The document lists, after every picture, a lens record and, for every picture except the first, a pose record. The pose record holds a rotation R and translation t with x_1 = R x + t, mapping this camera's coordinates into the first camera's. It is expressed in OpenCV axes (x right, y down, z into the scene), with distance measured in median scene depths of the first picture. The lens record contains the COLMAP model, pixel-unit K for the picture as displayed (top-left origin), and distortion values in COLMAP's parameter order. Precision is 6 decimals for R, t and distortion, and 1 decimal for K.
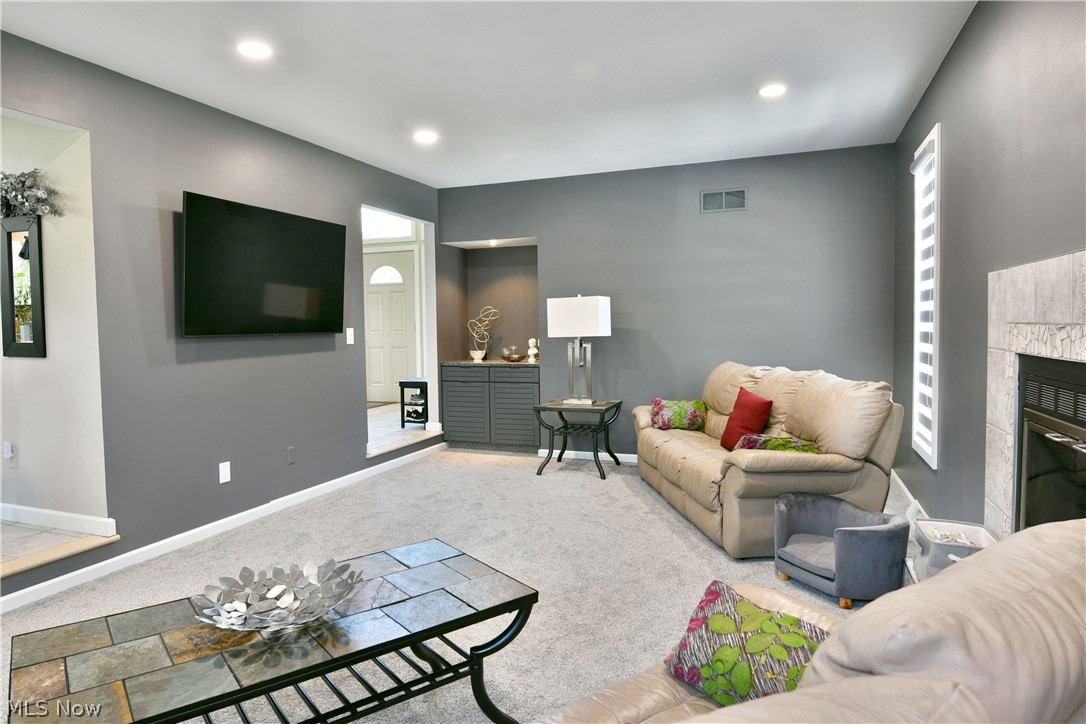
lens RADIAL K [[655.9, 0, 539.3], [0, 655.9, 353.4], [0, 0, 1]] dist [-0.012776, -0.003999]
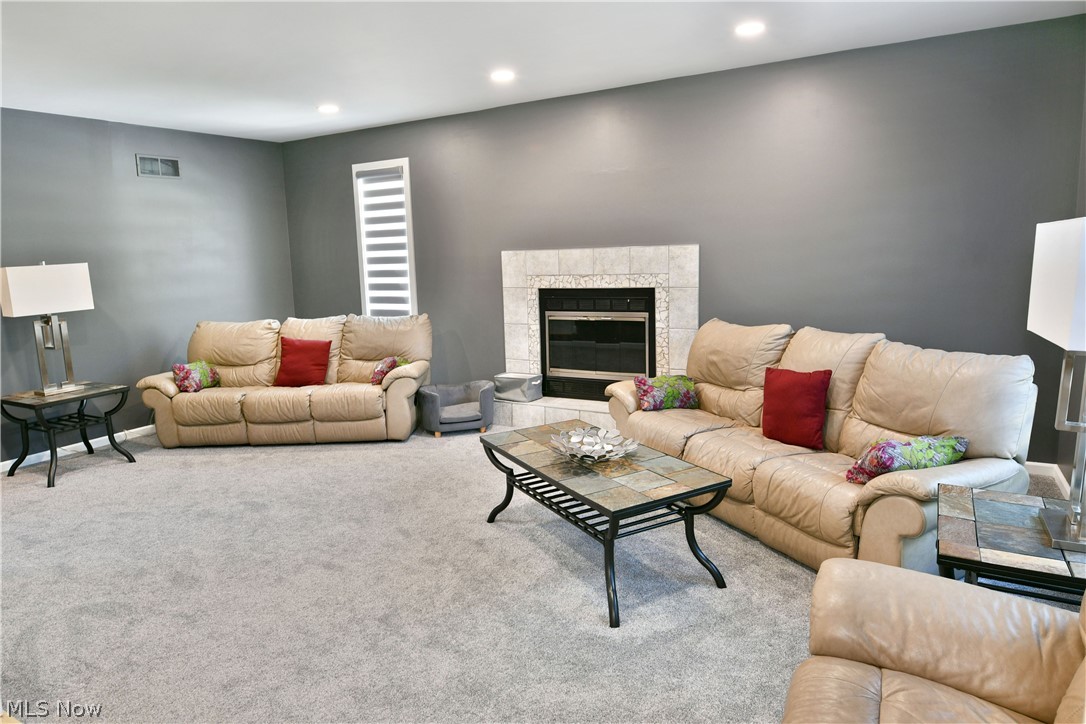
lens RADIAL K [[655.9, 0, 544.7], [0, 655.9, 357.3], [0, 0, 1]] dist [-0.012776, -0.003999]
pose [[0.154505, -0.158584, 0.975182, -0.801123], [0.078996, 0.985857, 0.147804, -0.051840], [-0.984829, 0.054199, 0.164847, 0.309551]]
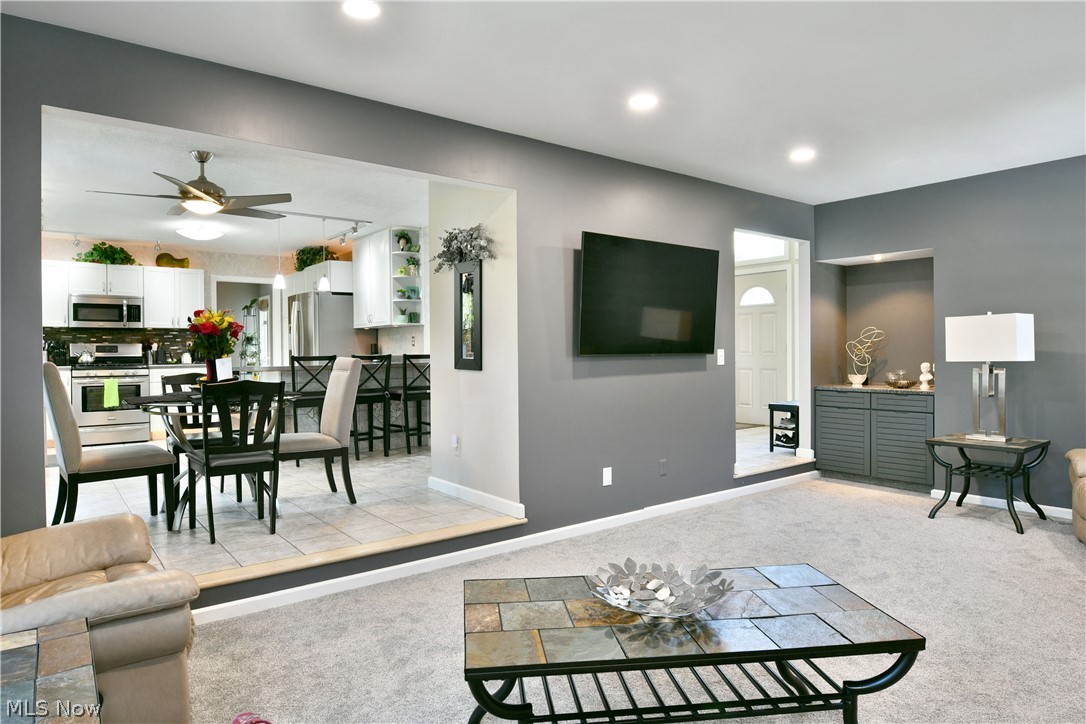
lens RADIAL K [[655.9, 0, 536.1], [0, 655.9, 358.4], [0, 0, 1]] dist [-0.012776, -0.003999]
pose [[0.852470, 0.014456, -0.522577, 0.001880], [-0.027261, 0.999487, -0.016822, 0.001073], [0.522065, 0.028587, 0.852426, -0.033455]]
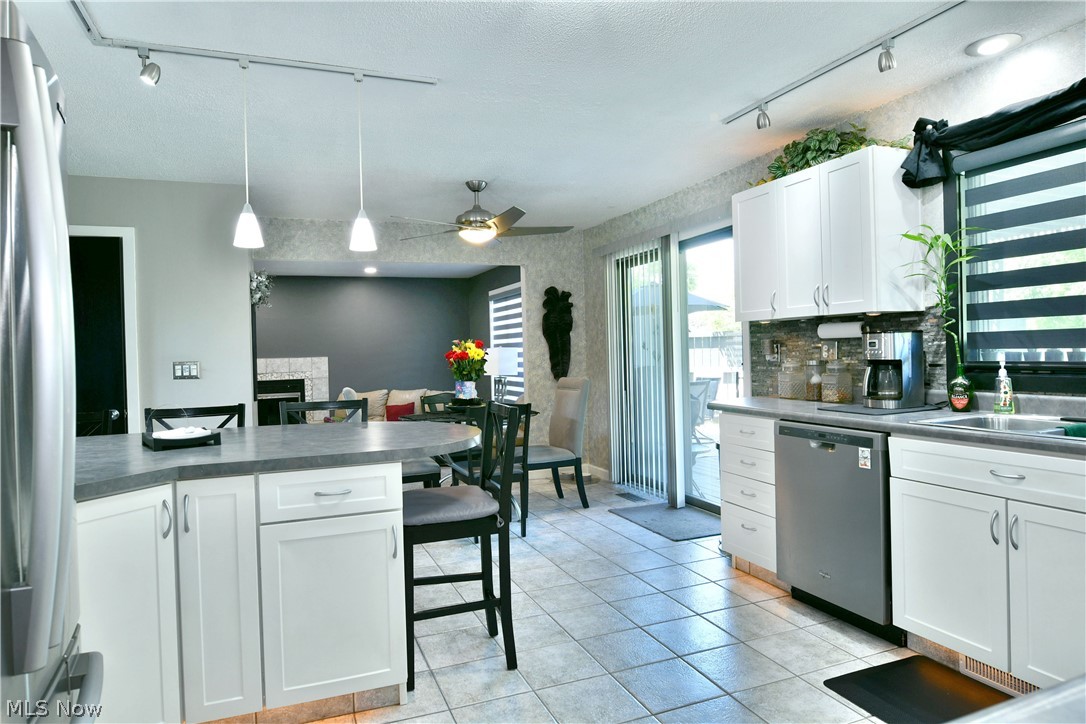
lens RADIAL K [[655.9, 0, 539.6], [0, 655.9, 358.1], [0, 0, 1]] dist [-0.012776, -0.003999]
pose [[-0.672686, 0.026401, 0.739457, -1.735081], [0.069249, 0.997223, 0.027392, -0.061924], [-0.736680, 0.069633, -0.672647, 1.140745]]
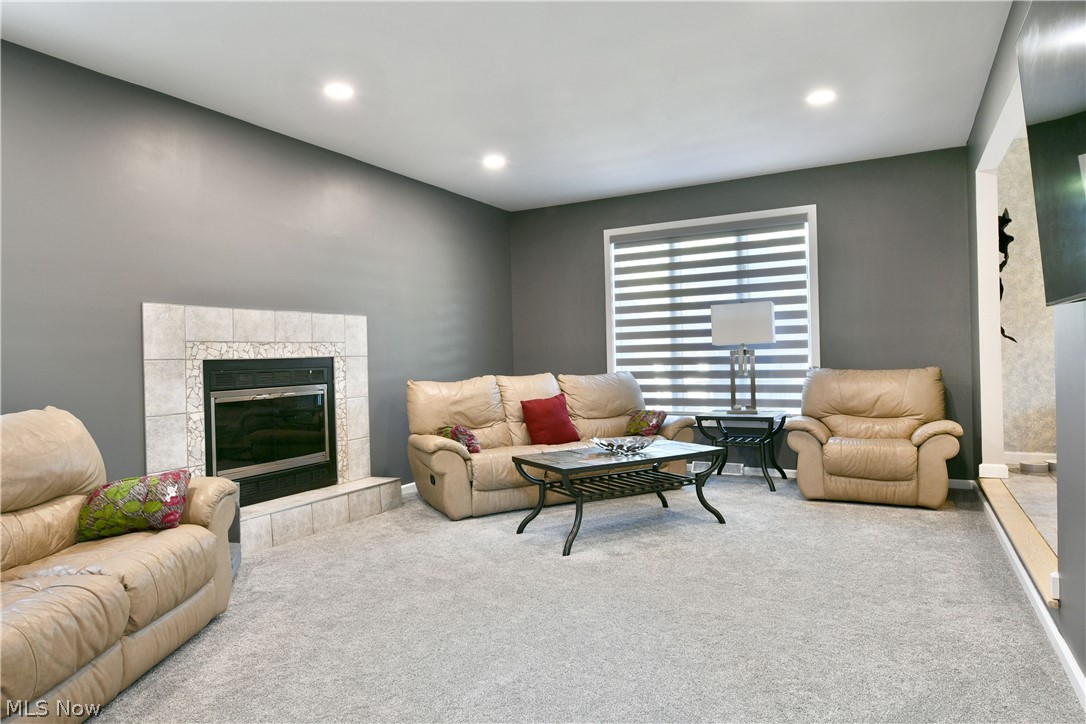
lens RADIAL K [[686.6, 0, 546.8], [0, 686.6, 358.0], [0, 0, 1]] dist [0.048398, 0.000555]
pose [[-0.990920, 0.035684, 0.129628, -0.177003], [0.041801, 0.998122, 0.044777, -0.024078], [-0.127786, 0.049789, -0.990551, 1.330652]]
